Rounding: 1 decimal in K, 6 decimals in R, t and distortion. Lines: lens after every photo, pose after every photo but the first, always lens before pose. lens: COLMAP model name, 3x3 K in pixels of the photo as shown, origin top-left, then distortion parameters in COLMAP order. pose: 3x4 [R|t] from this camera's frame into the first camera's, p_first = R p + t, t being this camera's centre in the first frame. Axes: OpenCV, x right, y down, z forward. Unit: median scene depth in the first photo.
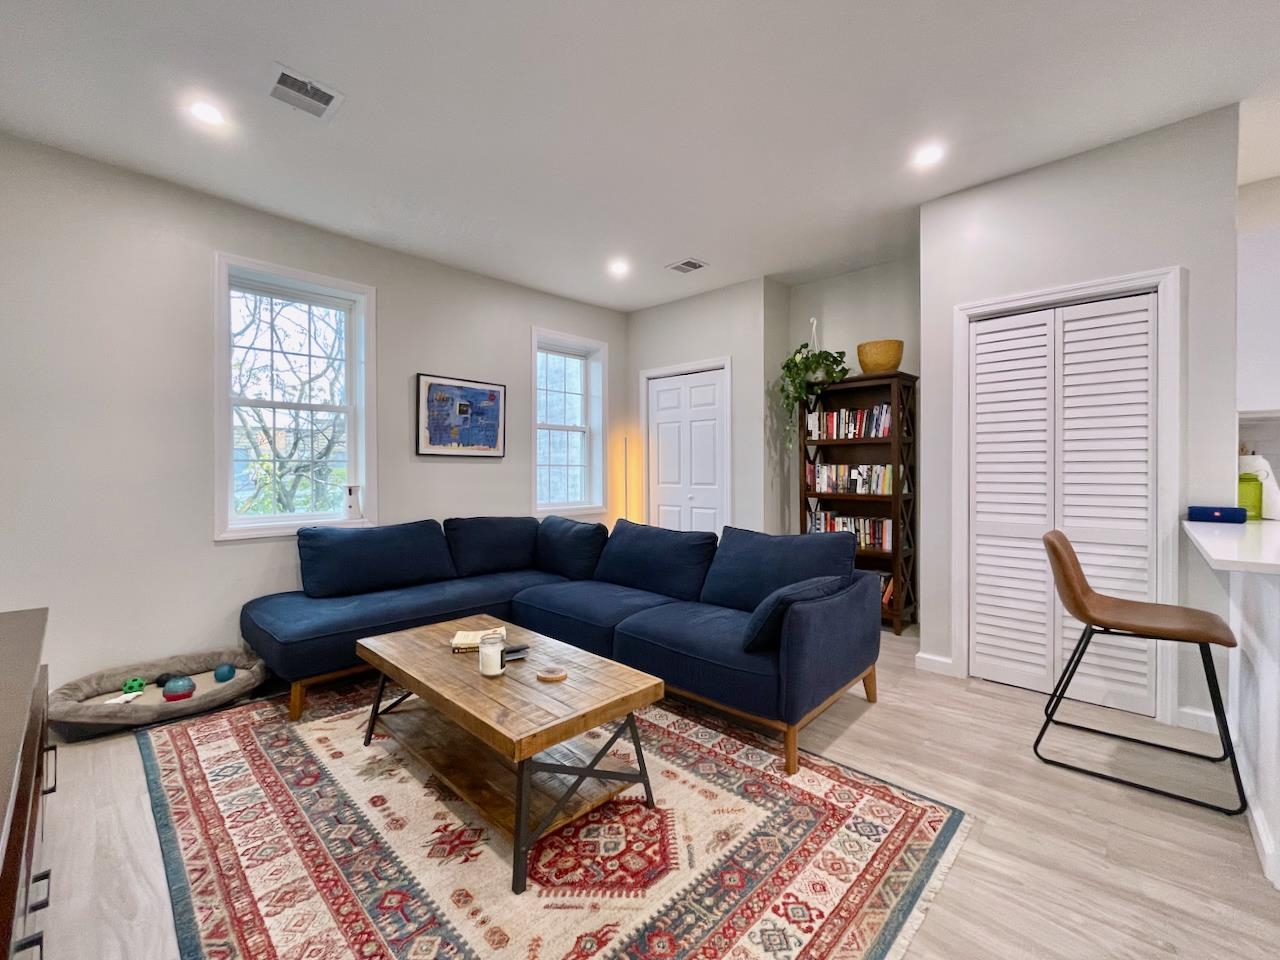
lens RADIAL K [[537.3, 0, 637.4], [0, 537.3, 475.2], [0, 0, 1]] dist [-0.001308, -0.001108]
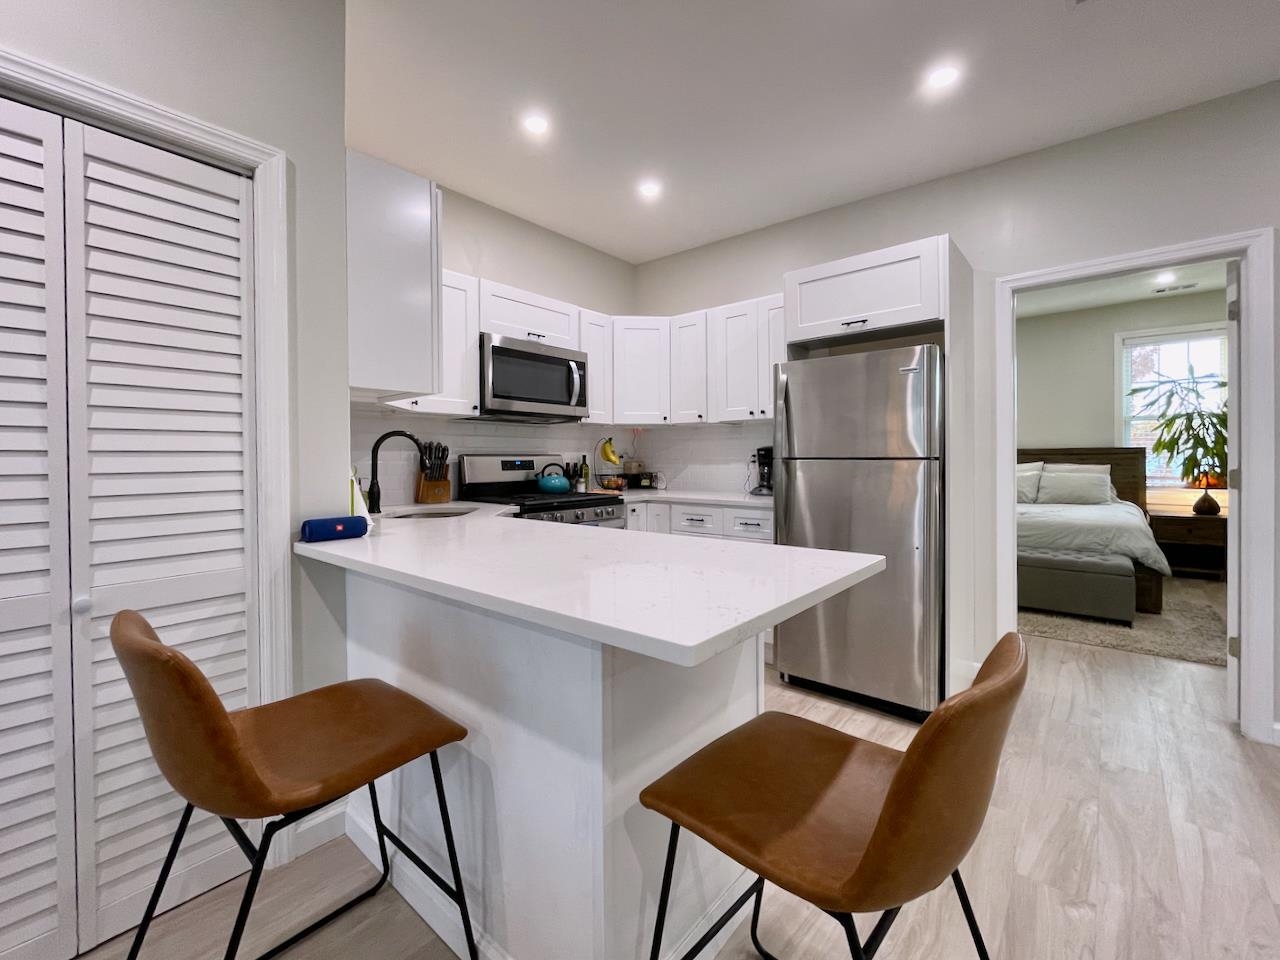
lens RADIAL K [[537.3, 0, 621.7], [0, 537.3, 464.1], [0, 0, 1]] dist [-0.001308, -0.001108]
pose [[-0.038490, -0.011356, 0.999194, 0.348128], [0.018222, 0.999761, 0.012064, -0.013024], [-0.999093, 0.018671, -0.038274, 0.630327]]
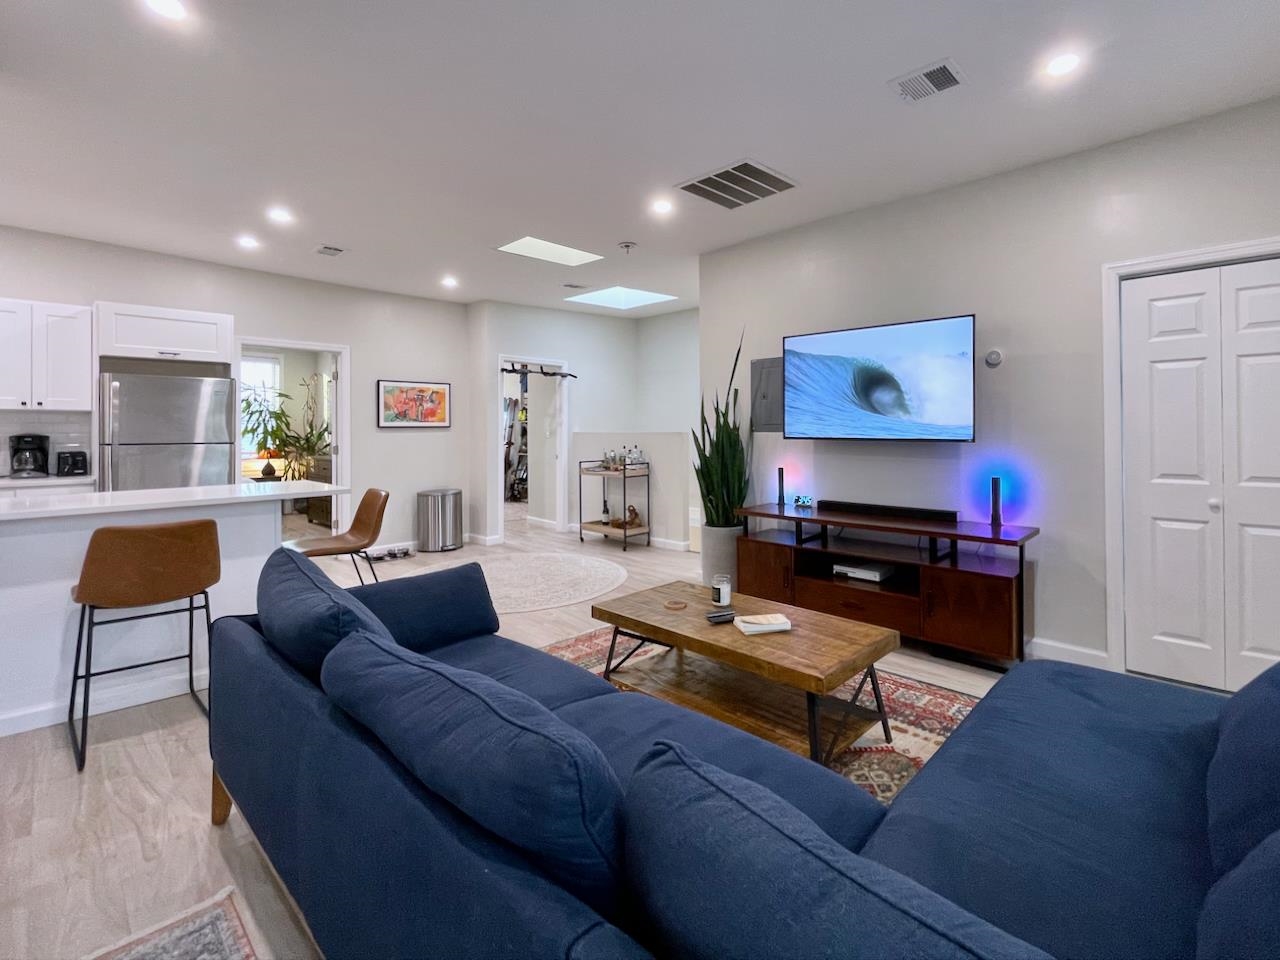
lens RADIAL K [[594.6, 0, 662.5], [0, 594.6, 427.5], [0, 0, 1]] dist [0.002787, 0.000501]
pose [[-0.999987, 0.005122, -0.000119, -0.085312], [0.005121, 0.999949, 0.008725, -0.062344], [0.000164, 0.008724, -0.999962, 1.947909]]
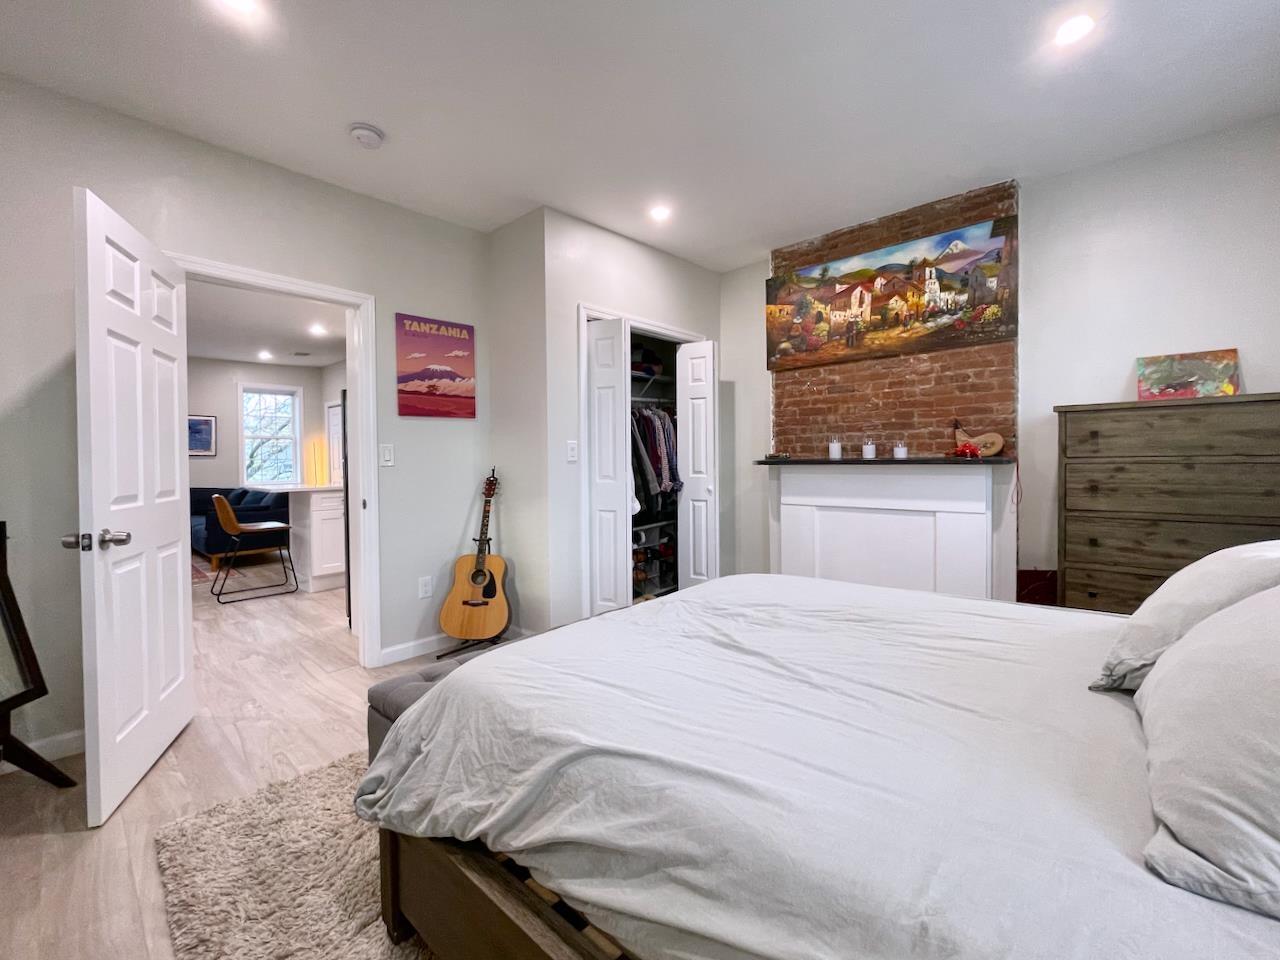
lens RADIAL K [[537.3, 0, 617.8], [0, 537.3, 460.1], [0, 0, 1]] dist [-0.001308, -0.001108]
pose [[0.999923, -0.009458, 0.008053, 2.093900], [0.009534, 0.999910, -0.009487, 0.021609], [-0.007963, 0.009563, 0.999923, -1.571158]]
